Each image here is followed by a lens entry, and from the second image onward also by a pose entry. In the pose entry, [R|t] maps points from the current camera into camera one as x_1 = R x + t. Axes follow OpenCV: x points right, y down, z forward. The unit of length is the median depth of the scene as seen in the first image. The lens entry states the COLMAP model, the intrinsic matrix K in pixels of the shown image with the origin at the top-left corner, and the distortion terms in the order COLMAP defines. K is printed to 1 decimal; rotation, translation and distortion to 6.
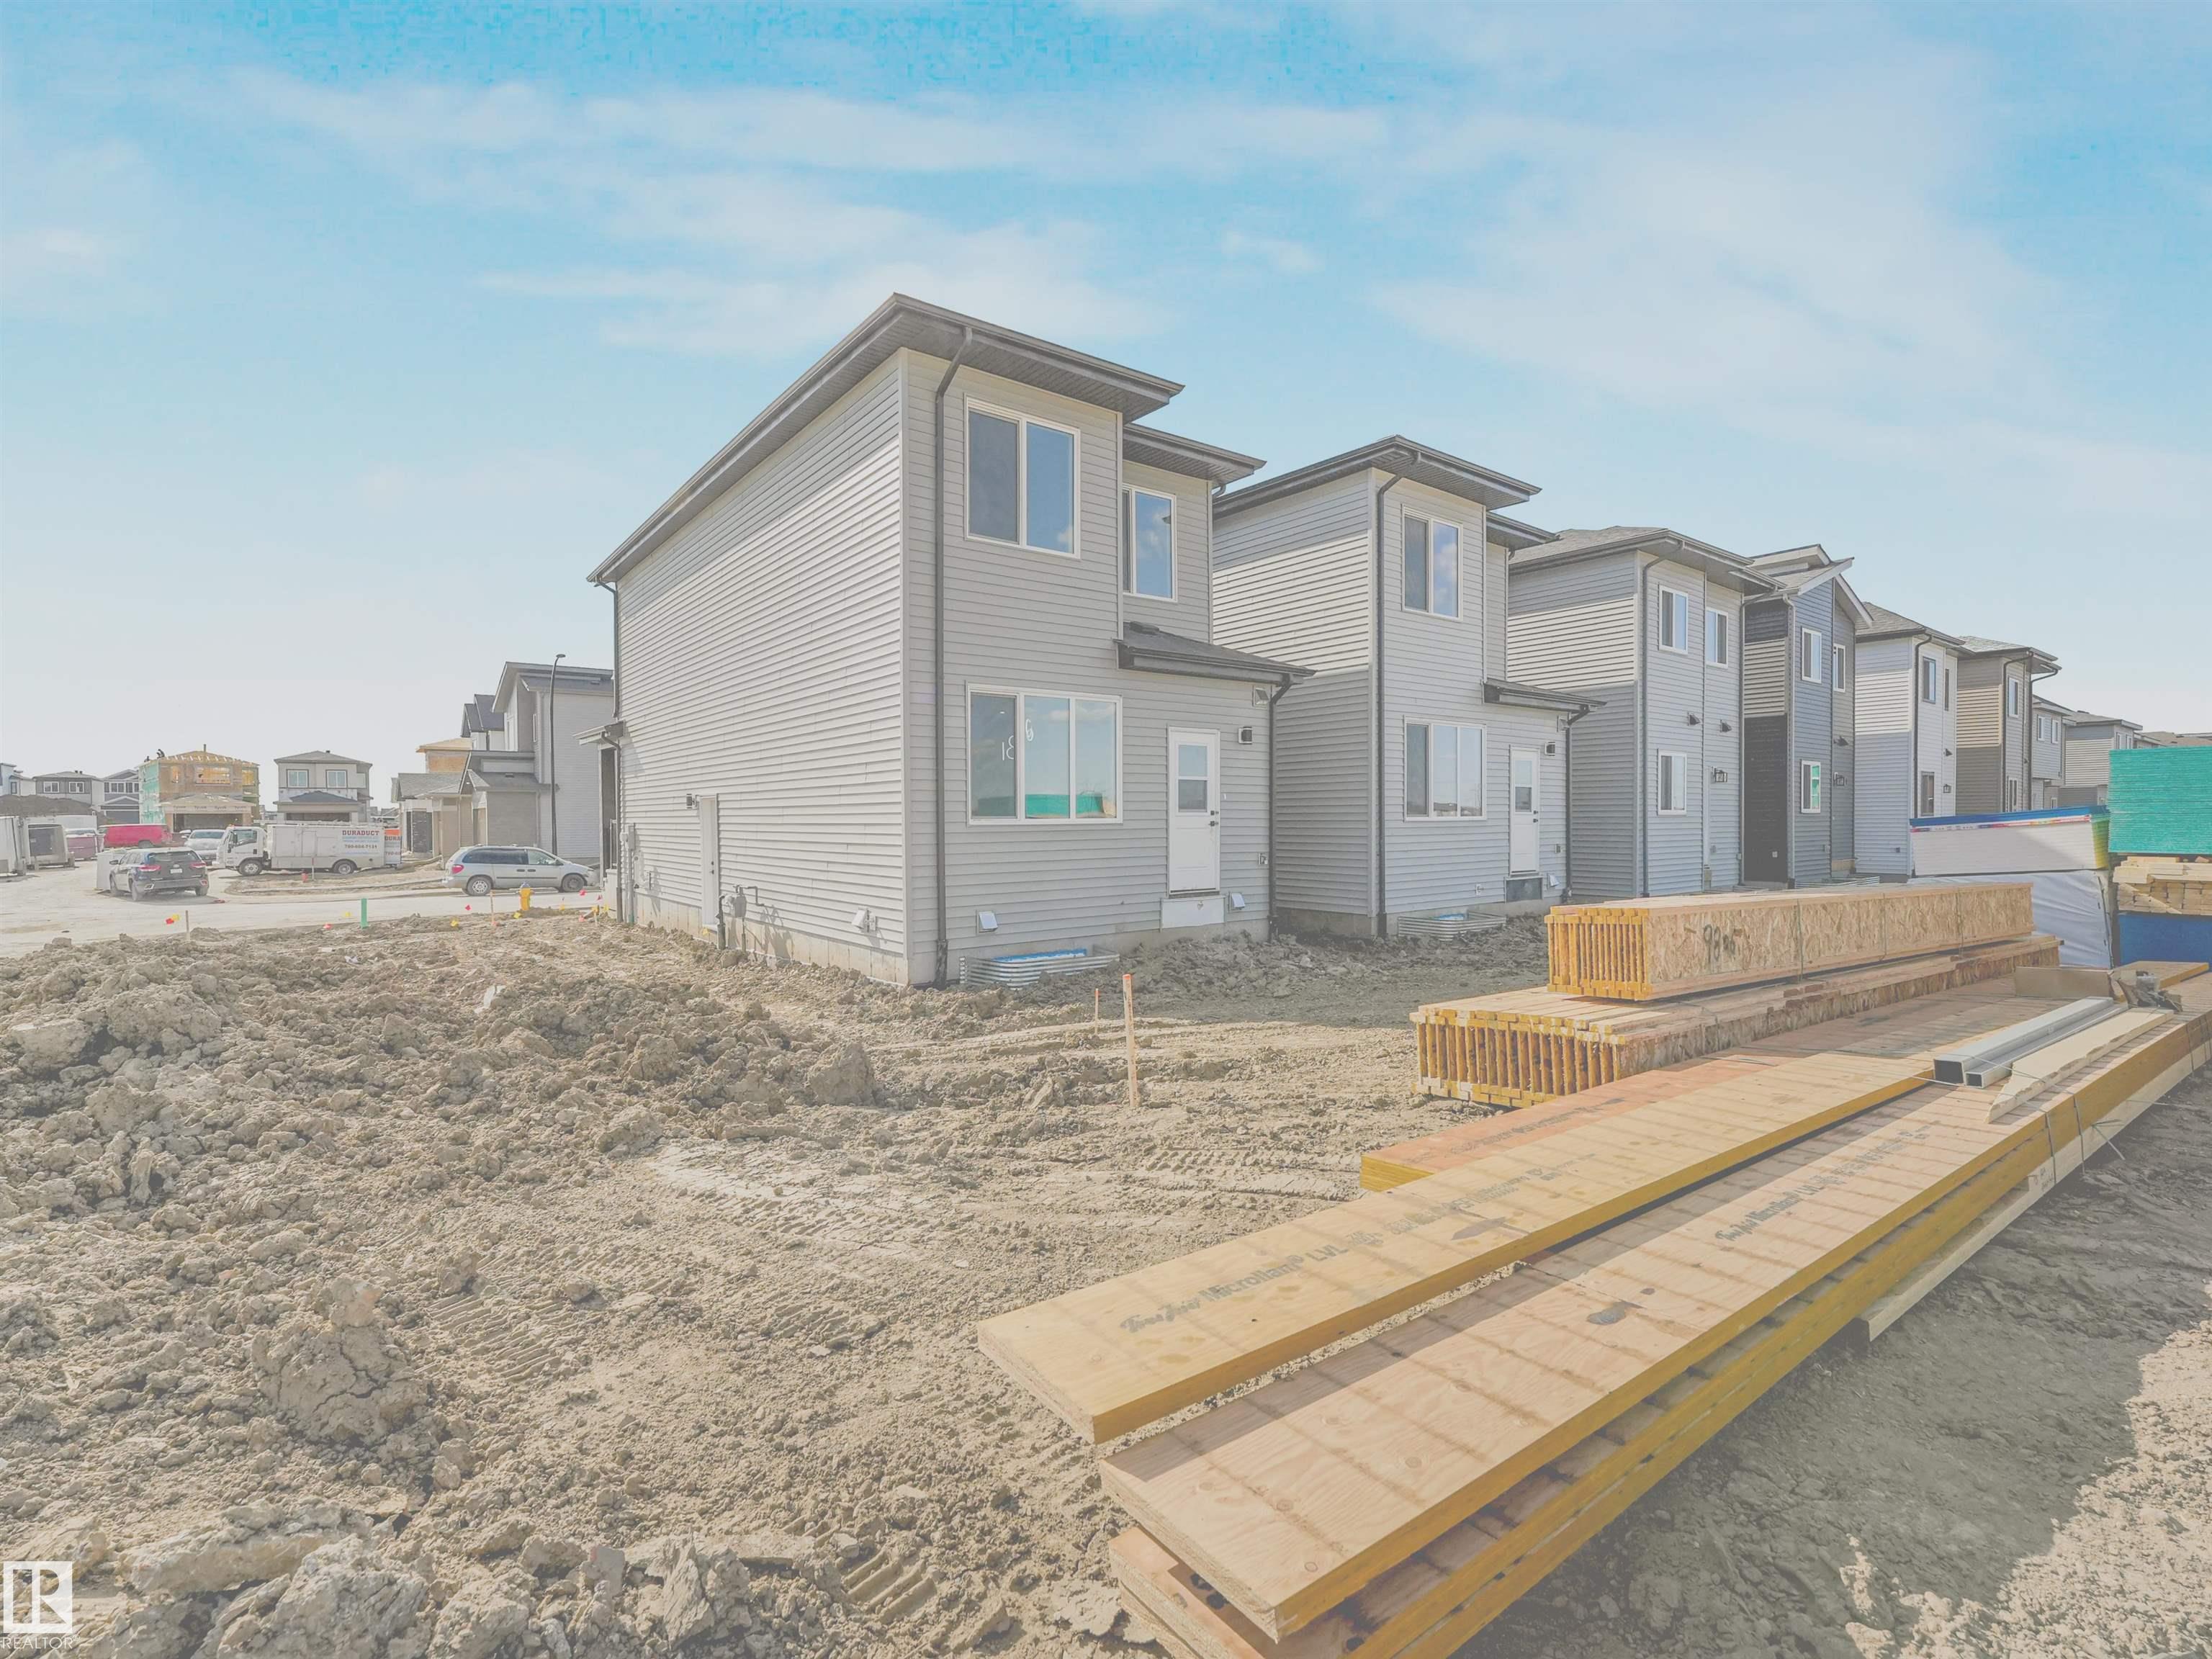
lens RADIAL K [[1021.9, 0, 1094.3], [0, 1021.9, 830.5], [0, 0, 1]] dist [0.003087, 0.000270]
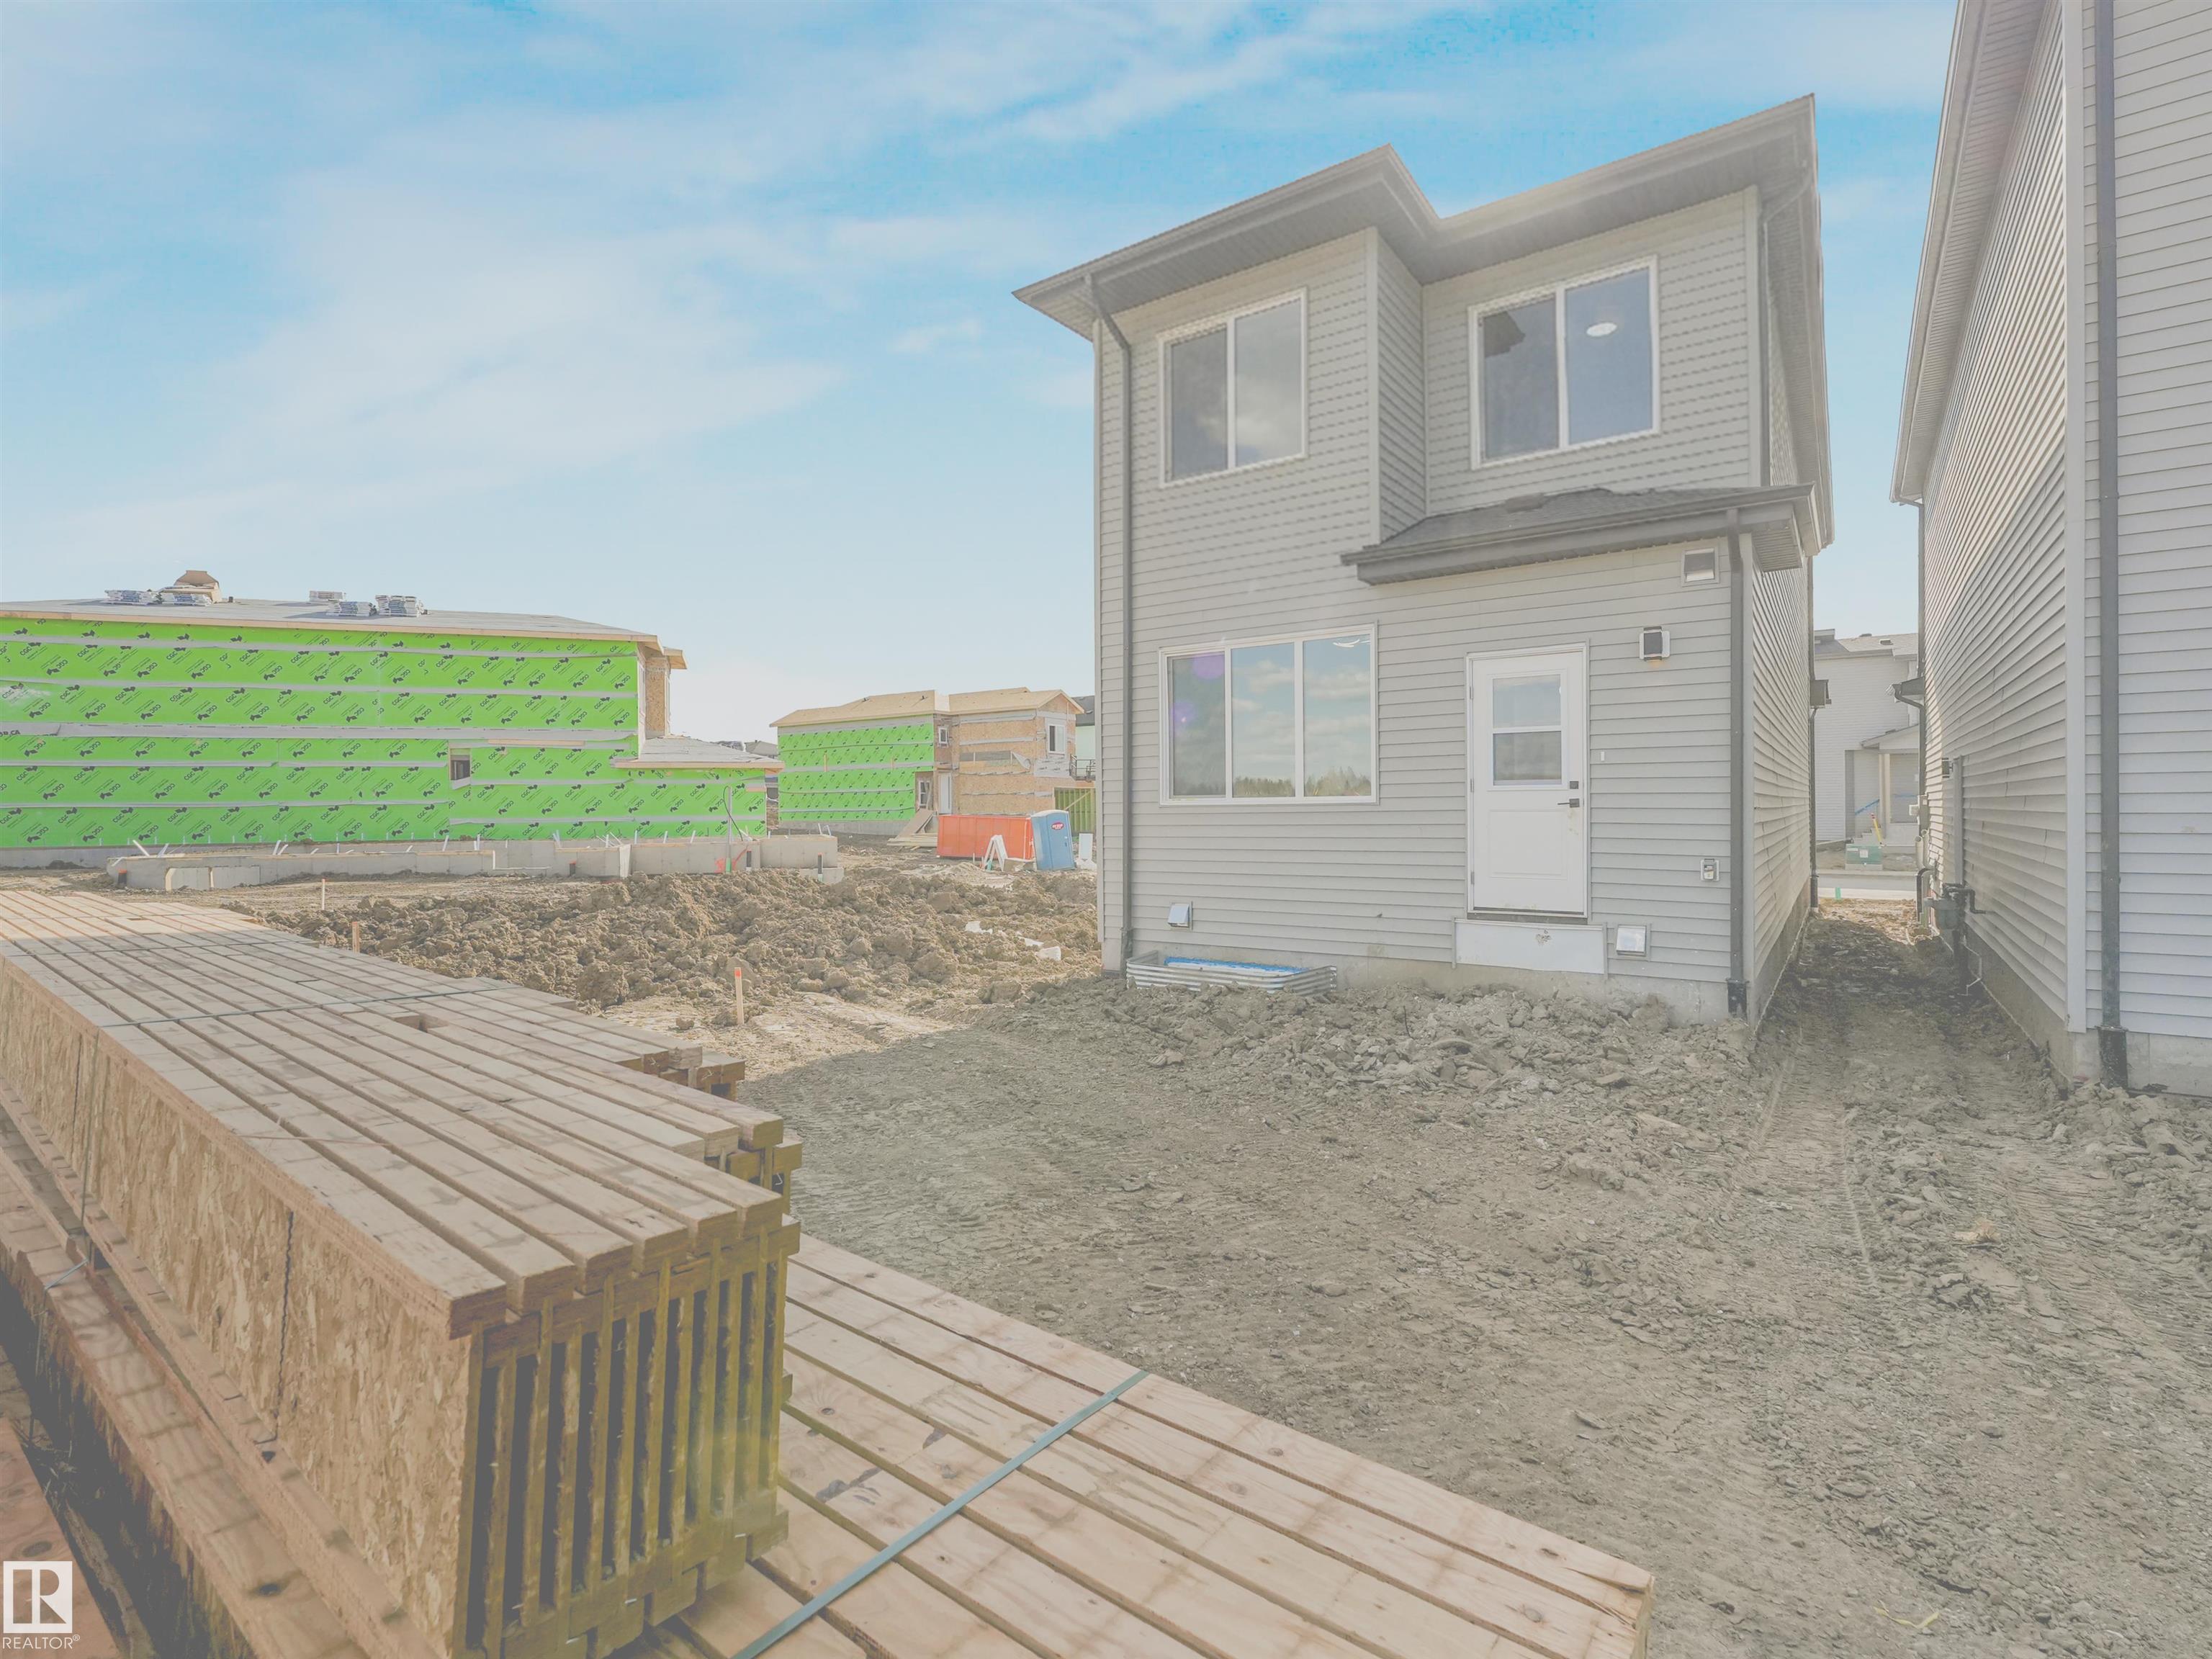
lens RADIAL K [[1021.9, 0, 1094.3], [0, 1021.9, 830.5], [0, 0, 1]] dist [0.003087, 0.000270]
pose [[0.306823, 0.009903, -0.951715, 0.596029], [-0.017746, 0.999832, 0.004682, 0.011185], [0.951601, 0.015453, 0.306947, 0.551029]]
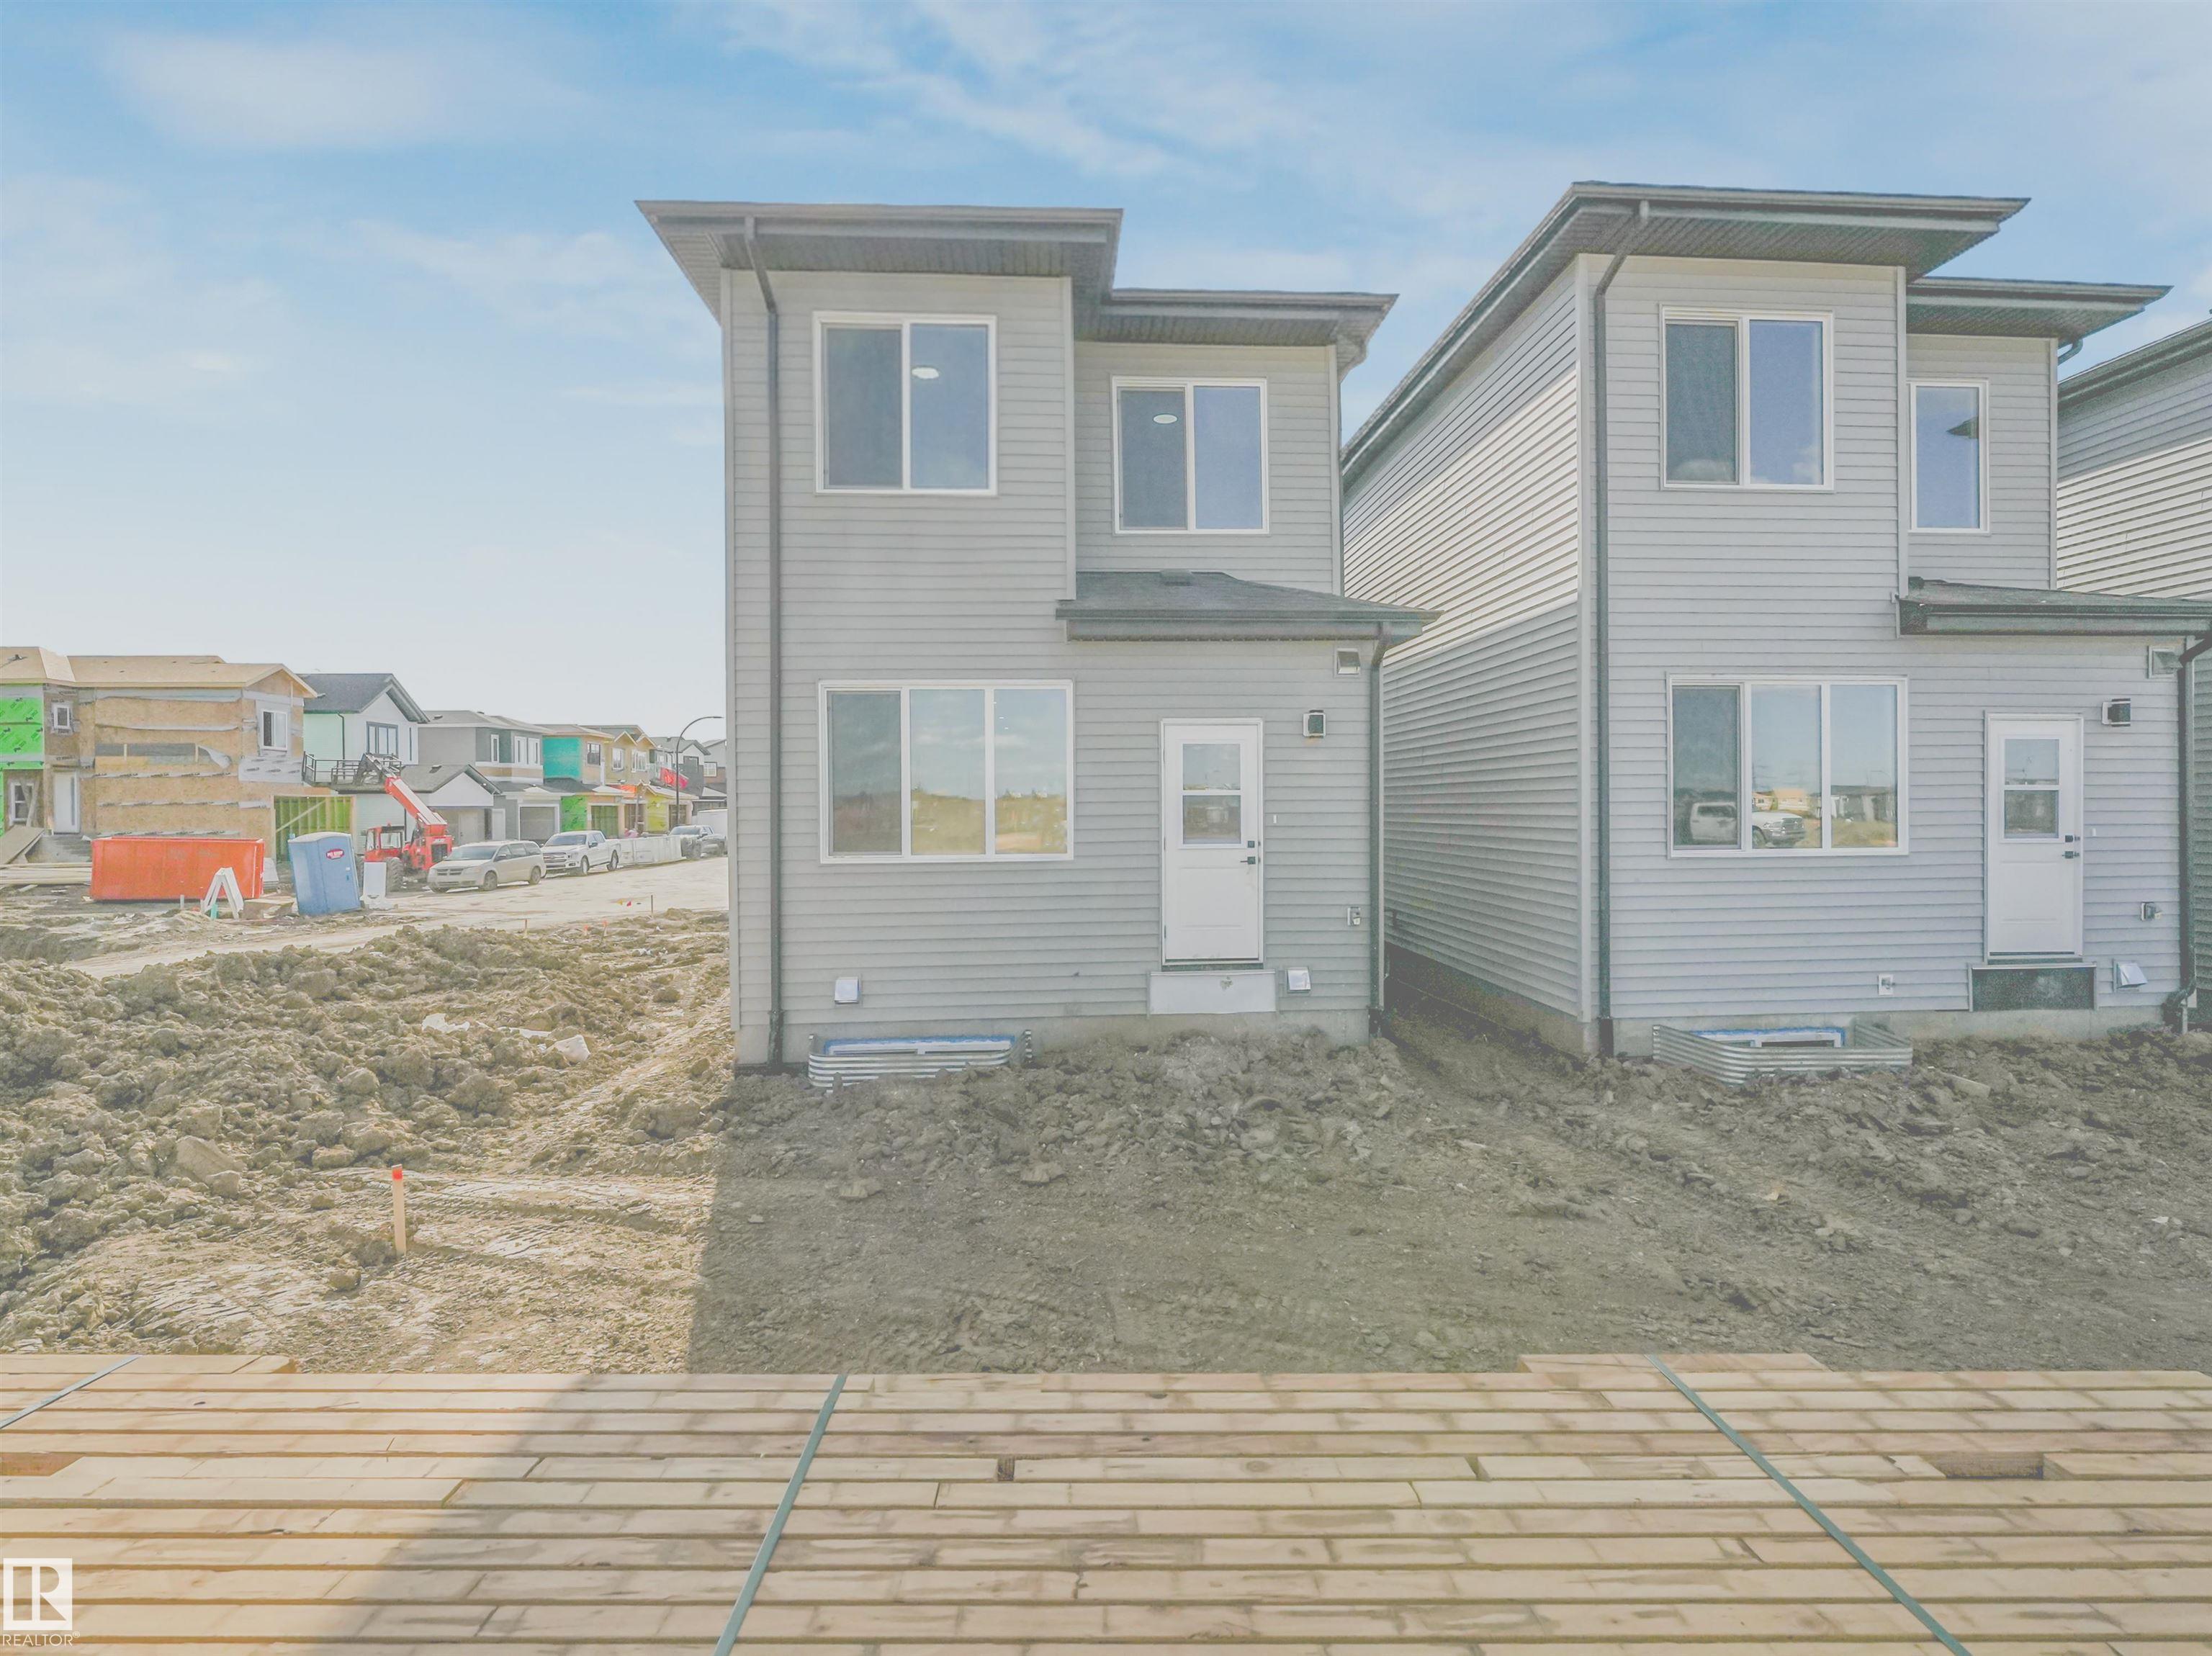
lens RADIAL K [[1066.7, 0, 1079.4], [0, 1066.7, 833.6], [0, 0, 1]] dist [0.000161, 0.000424]
pose [[0.832665, 0.001094, -0.553776, 0.404936], [-0.003833, 0.999985, -0.003788, -0.021243], [0.553764, 0.005277, 0.832657, 0.363344]]
